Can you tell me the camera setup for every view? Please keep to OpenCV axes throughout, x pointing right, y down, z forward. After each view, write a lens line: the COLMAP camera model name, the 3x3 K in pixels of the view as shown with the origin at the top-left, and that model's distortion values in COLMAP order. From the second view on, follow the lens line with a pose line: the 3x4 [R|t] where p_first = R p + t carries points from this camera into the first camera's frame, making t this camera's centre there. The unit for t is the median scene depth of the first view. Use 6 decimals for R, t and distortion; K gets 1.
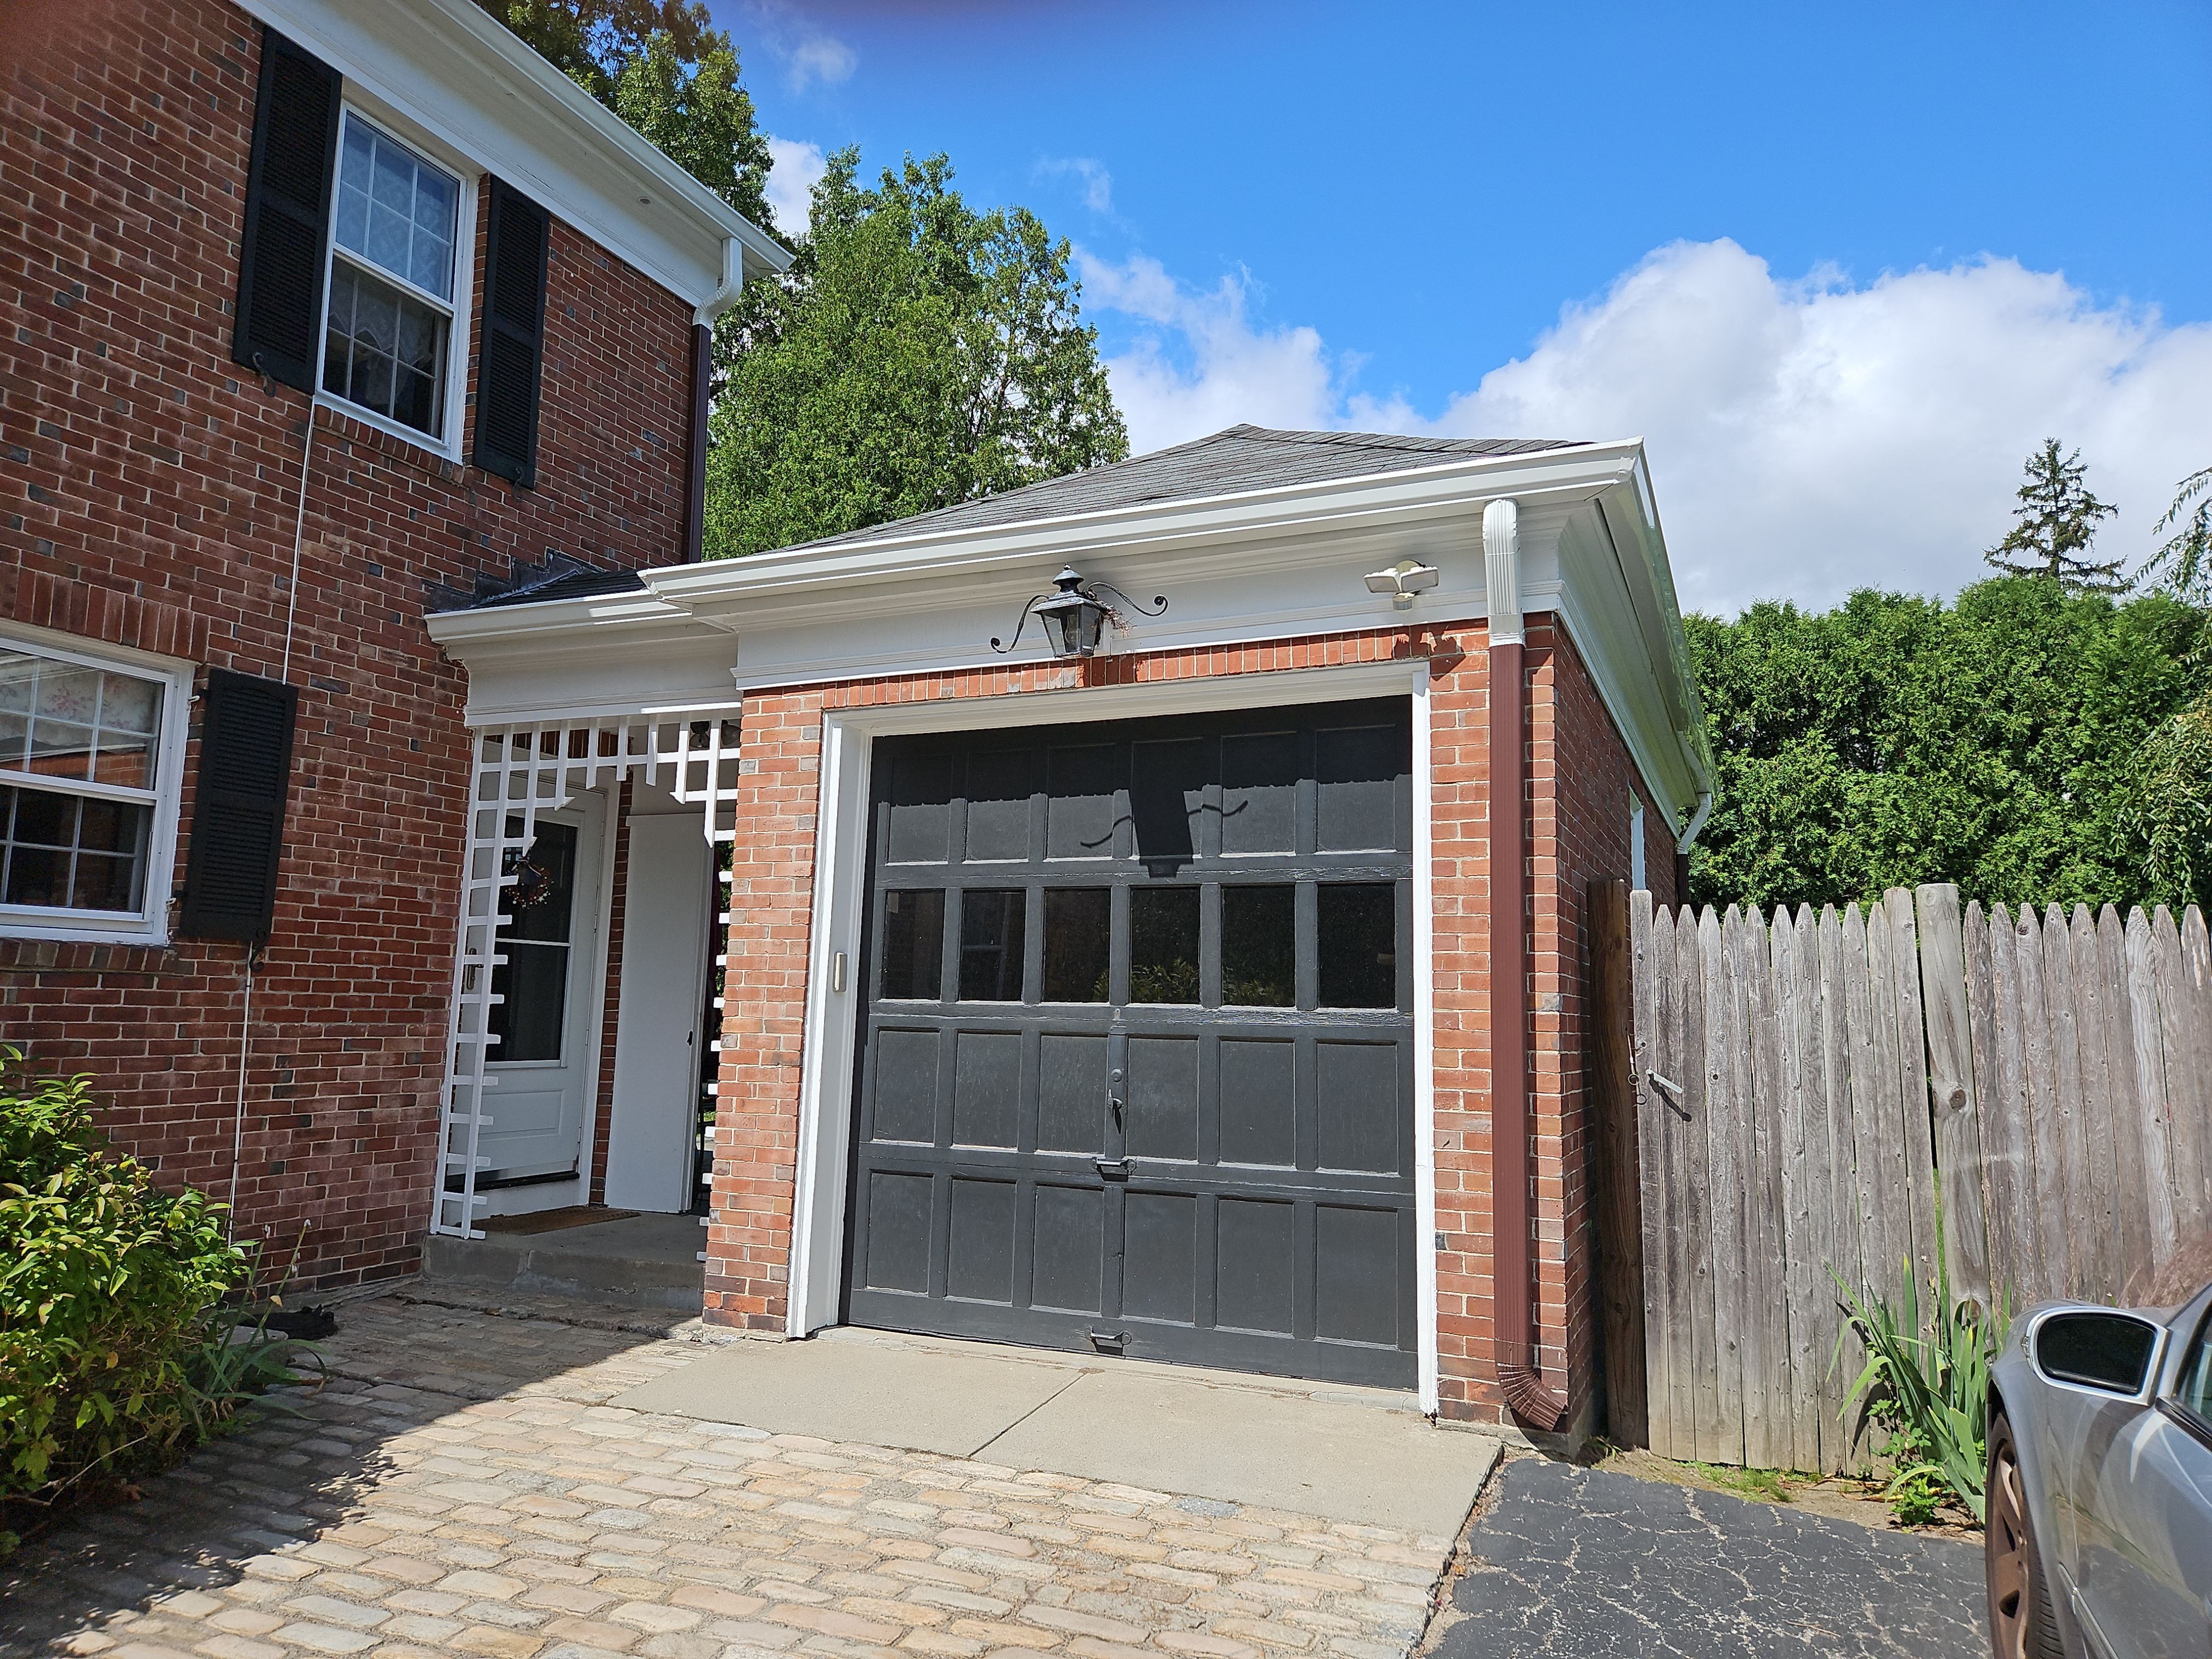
lens RADIAL K [[1519.3, 0, 1118.0], [0, 1519.3, 824.1], [0, 0, 1]] dist [0.069019, -0.058314]
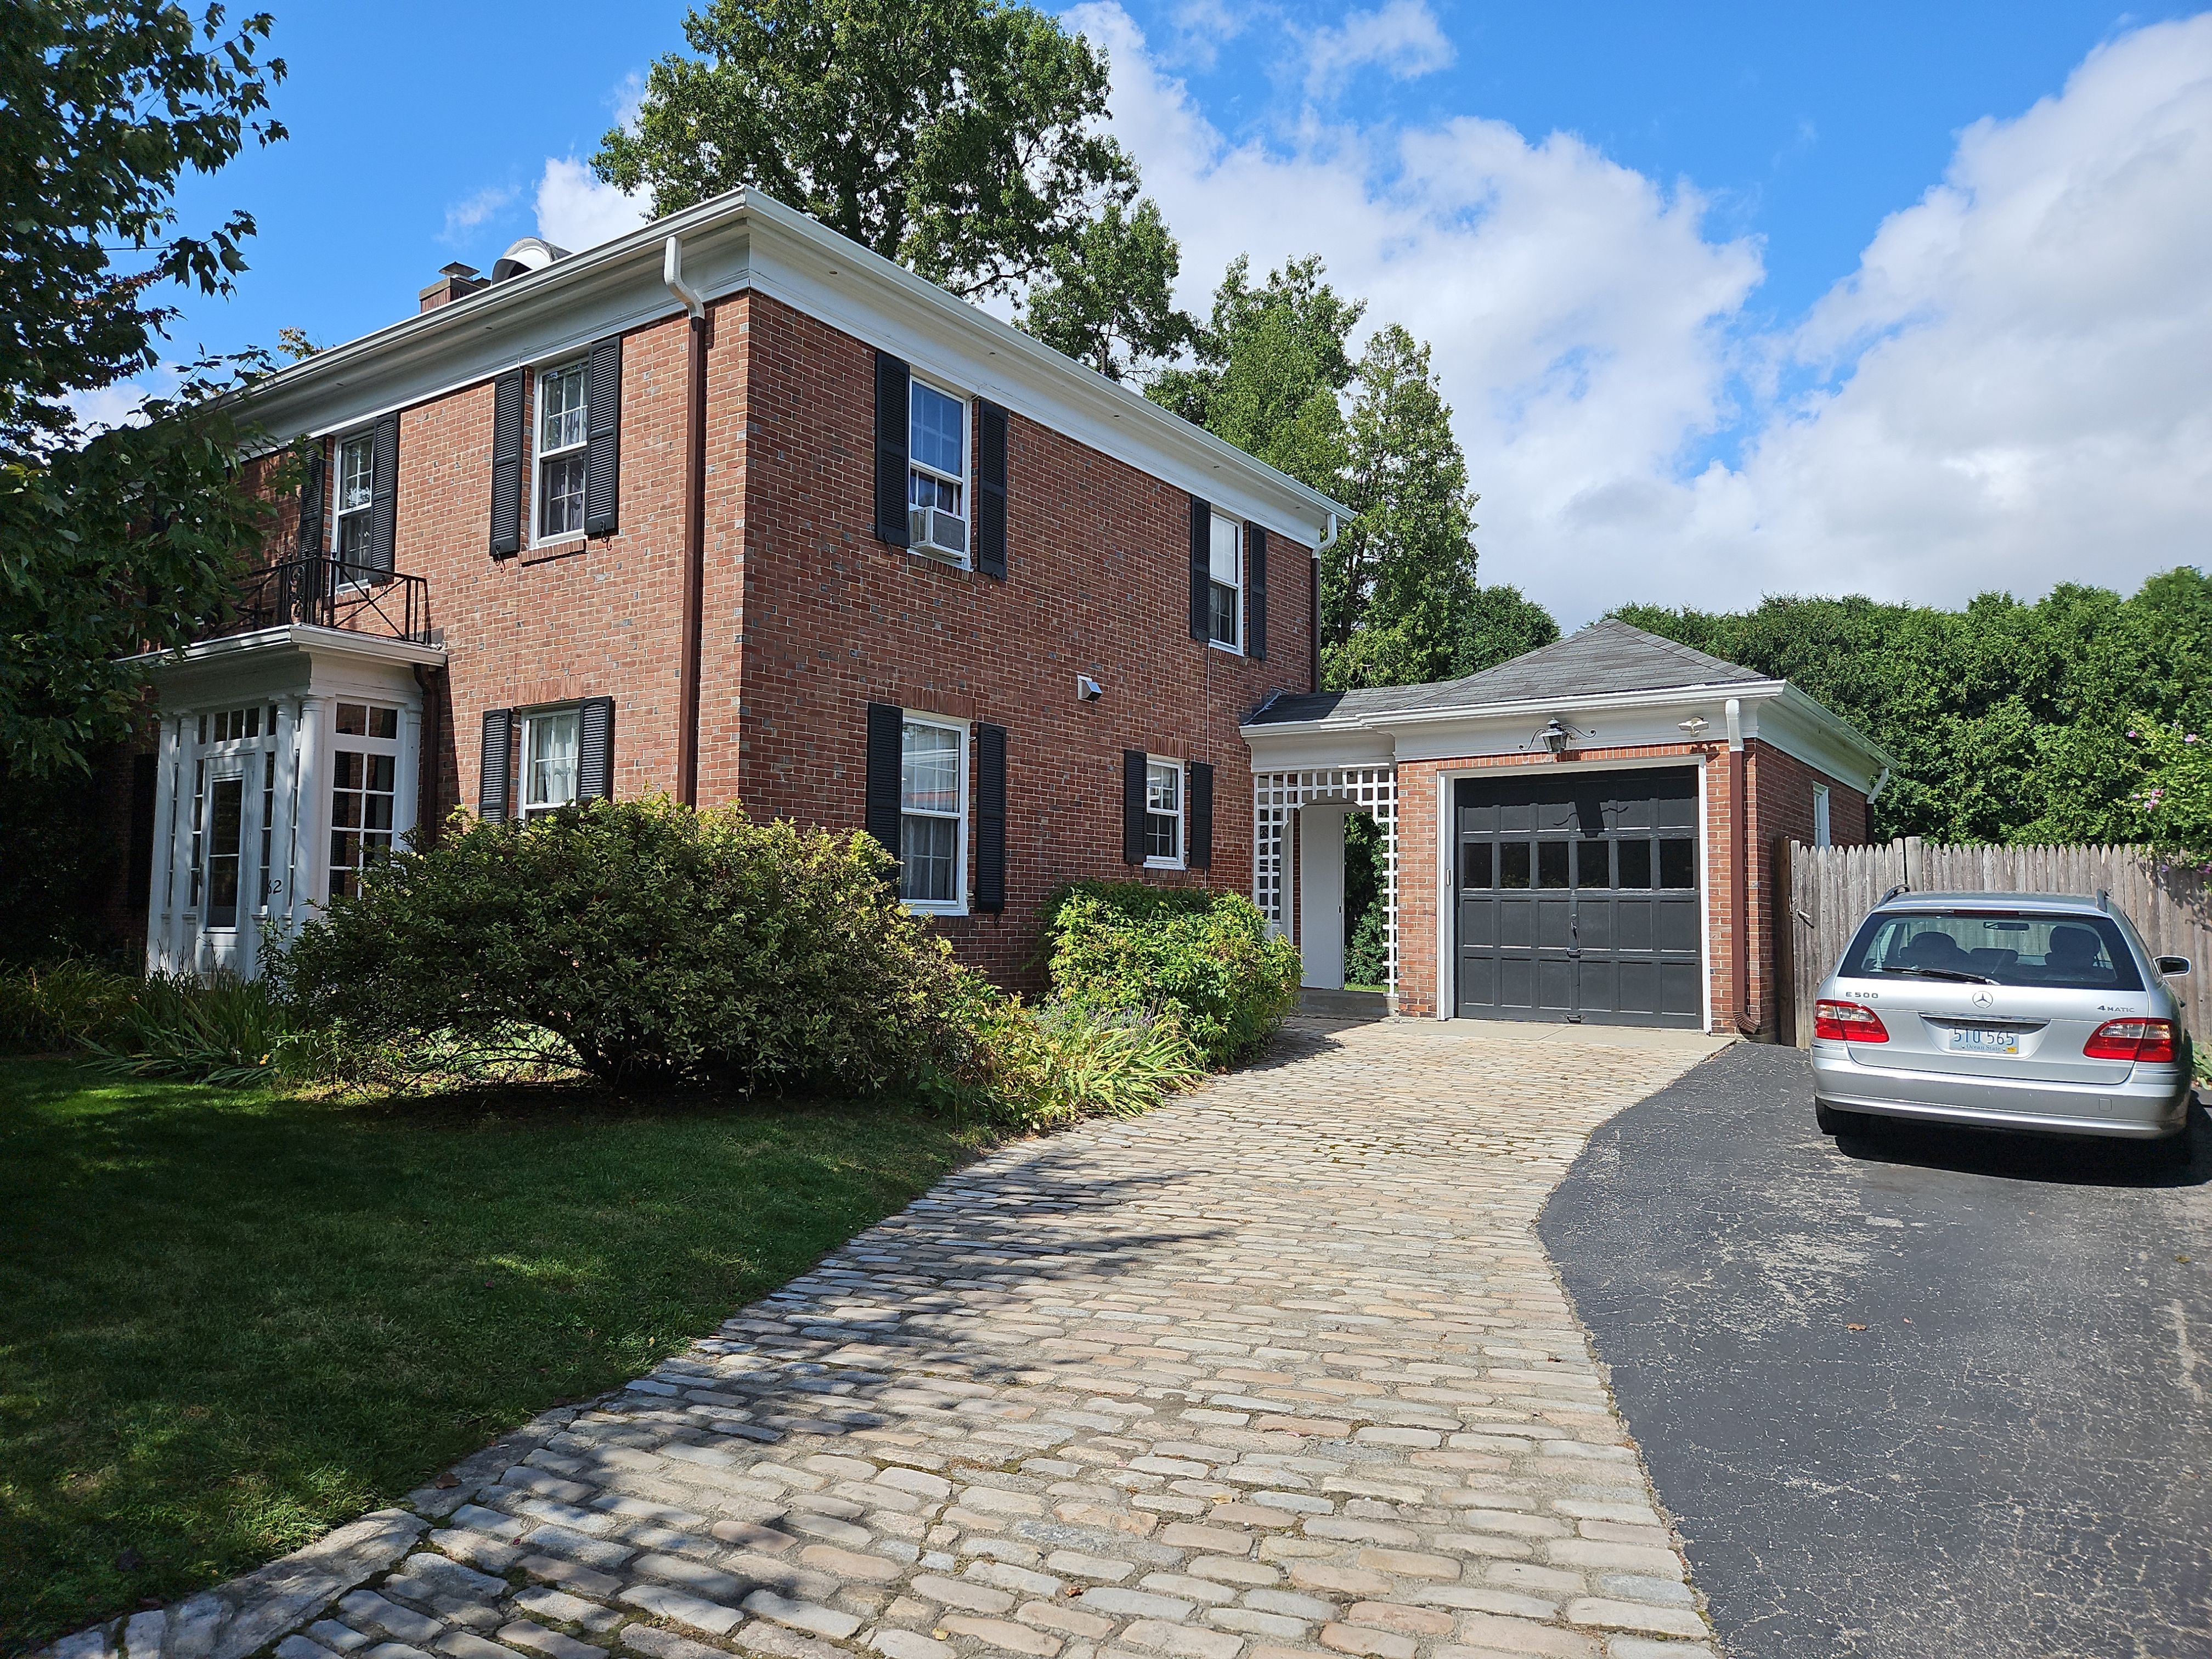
lens RADIAL K [[1519.3, 0, 1070.5], [0, 1519.3, 825.1], [0, 0, 1]] dist [0.069019, -0.058314]
pose [[0.978879, -0.022325, -0.203217, -0.246734], [0.034327, 0.997856, 0.055727, -0.128356], [0.201537, -0.061526, 0.977547, -1.348404]]
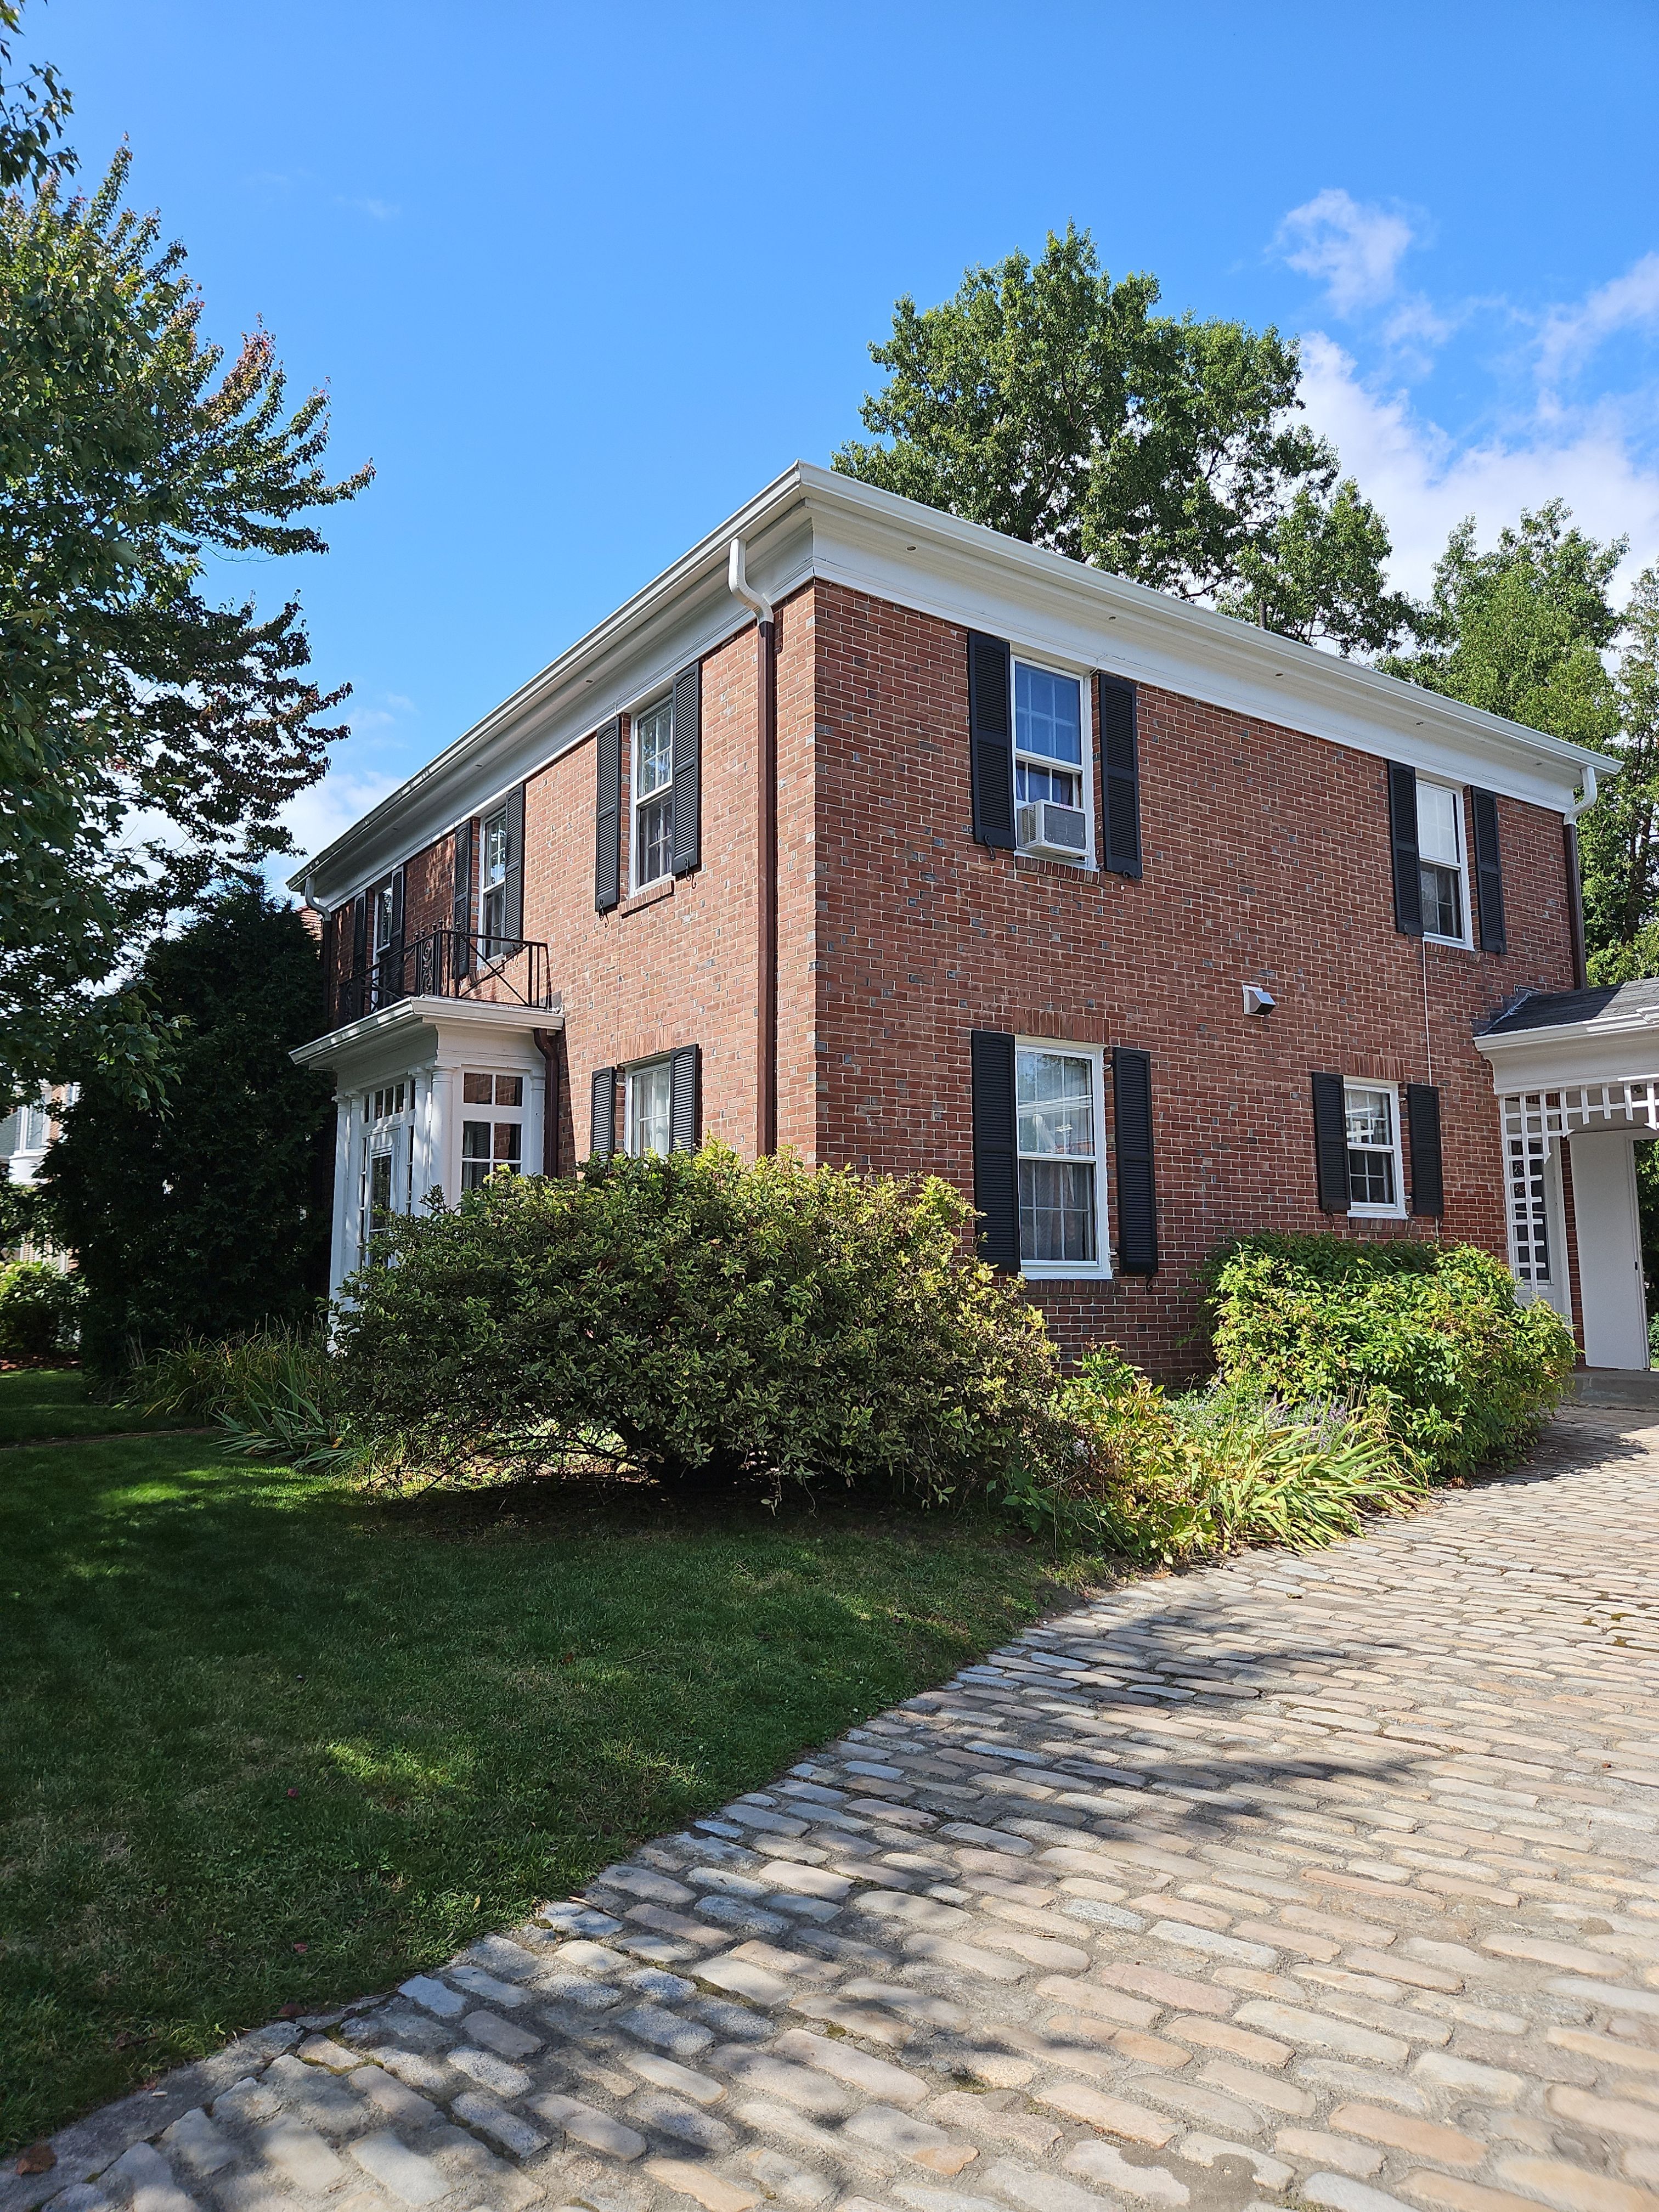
lens RADIAL K [[1519.3, 0, 767.7], [0, 1519.3, 1089.0], [0, 0, 1]] dist [0.069019, -0.058314]
pose [[0.849837, -0.089824, -0.519334, -0.224440], [0.086287, 0.995787, -0.031032, -0.093496], [0.519934, -0.018440, 0.854008, -1.069218]]
